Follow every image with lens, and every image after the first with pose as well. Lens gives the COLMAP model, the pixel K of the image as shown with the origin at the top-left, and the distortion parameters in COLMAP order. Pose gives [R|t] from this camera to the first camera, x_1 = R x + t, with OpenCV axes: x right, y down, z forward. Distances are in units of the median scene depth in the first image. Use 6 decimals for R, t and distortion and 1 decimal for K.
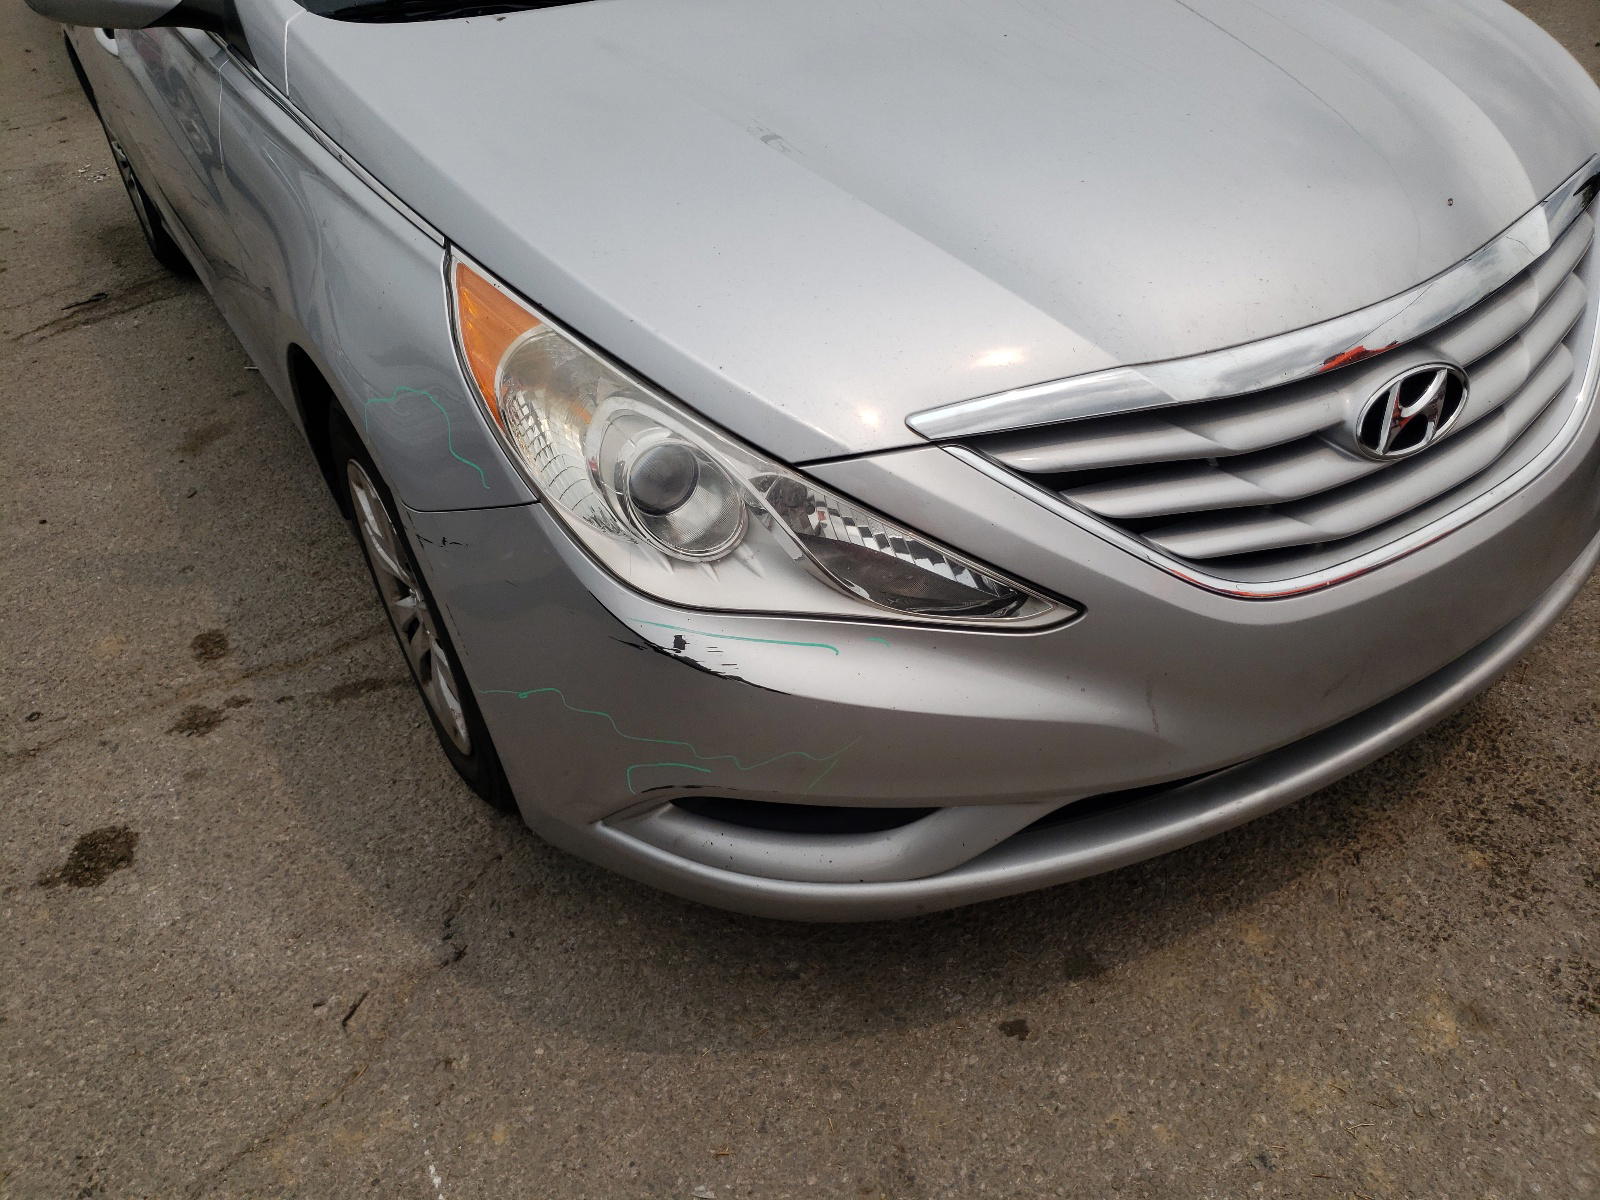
lens RADIAL K [[1214.7, 0, 800.0], [0, 1214.7, 600.0], [0, 0, 1]] dist [-0.005311, 0.049537]
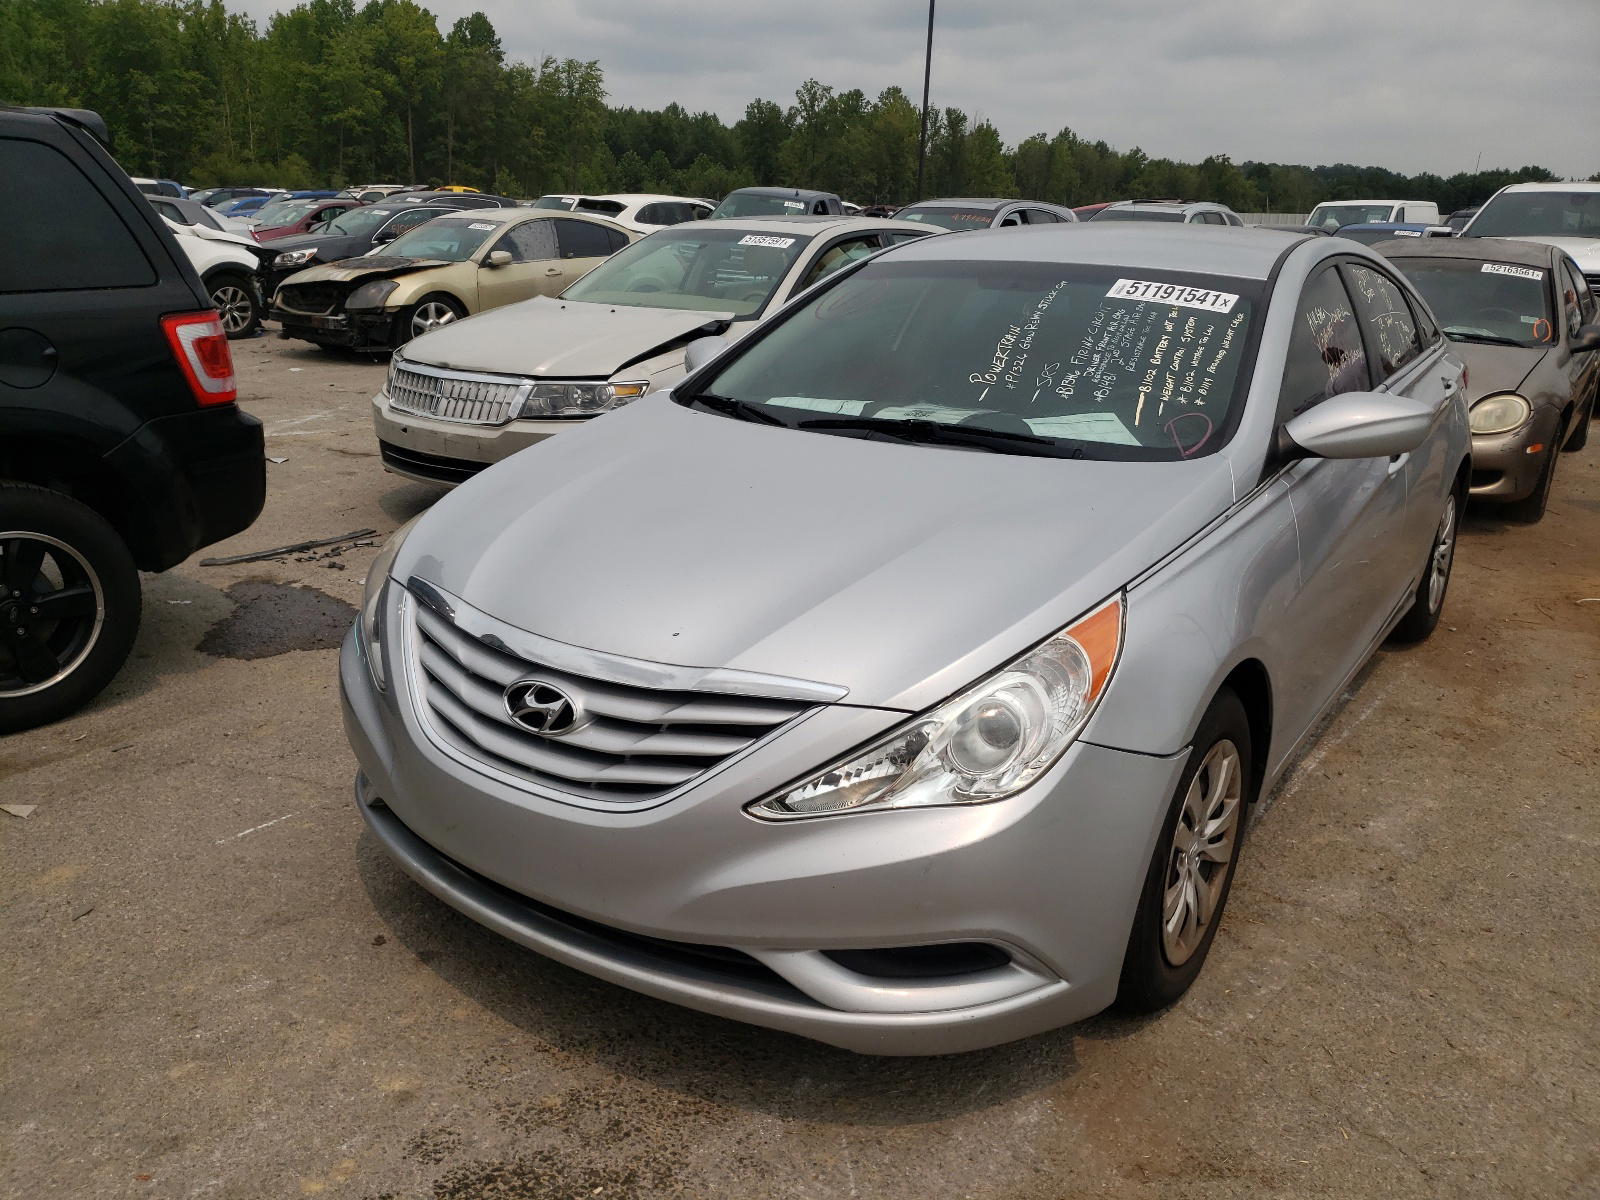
lens RADIAL K [[1214.7, 0, 800.0], [0, 1214.7, 600.0], [0, 0, 1]] dist [-0.005311, 0.049537]
pose [[0.410812, 0.354953, -0.839787, 1.588396], [-0.579346, 0.812858, 0.060163, -0.467612], [0.703983, 0.461811, 0.539573, 0.225357]]
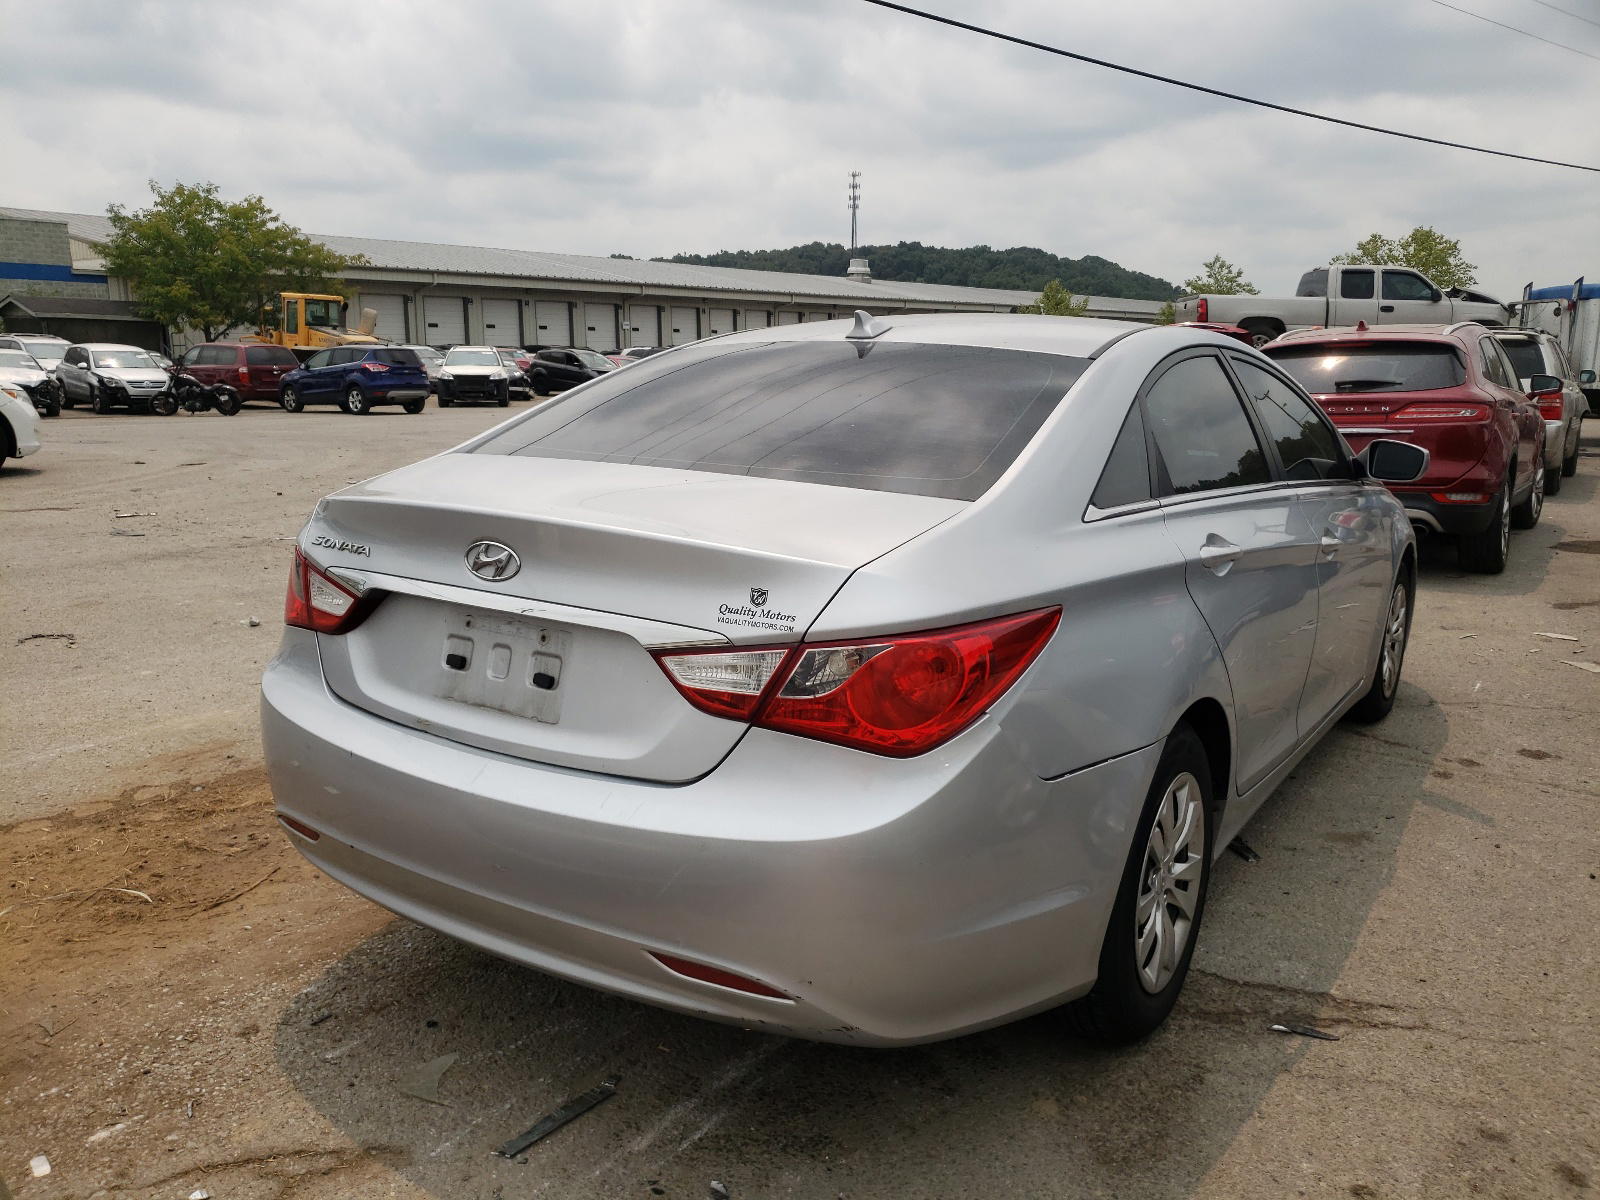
lens RADIAL K [[1214.7, 0, 800.0], [0, 1214.7, 600.0], [0, 0, 1]] dist [-0.005311, 0.049537]
pose [[-0.403060, -0.151403, 0.902563, -2.437429], [0.530655, 0.764839, 0.365276, -1.931219], [-0.745619, 0.626178, -0.227933, 2.802937]]
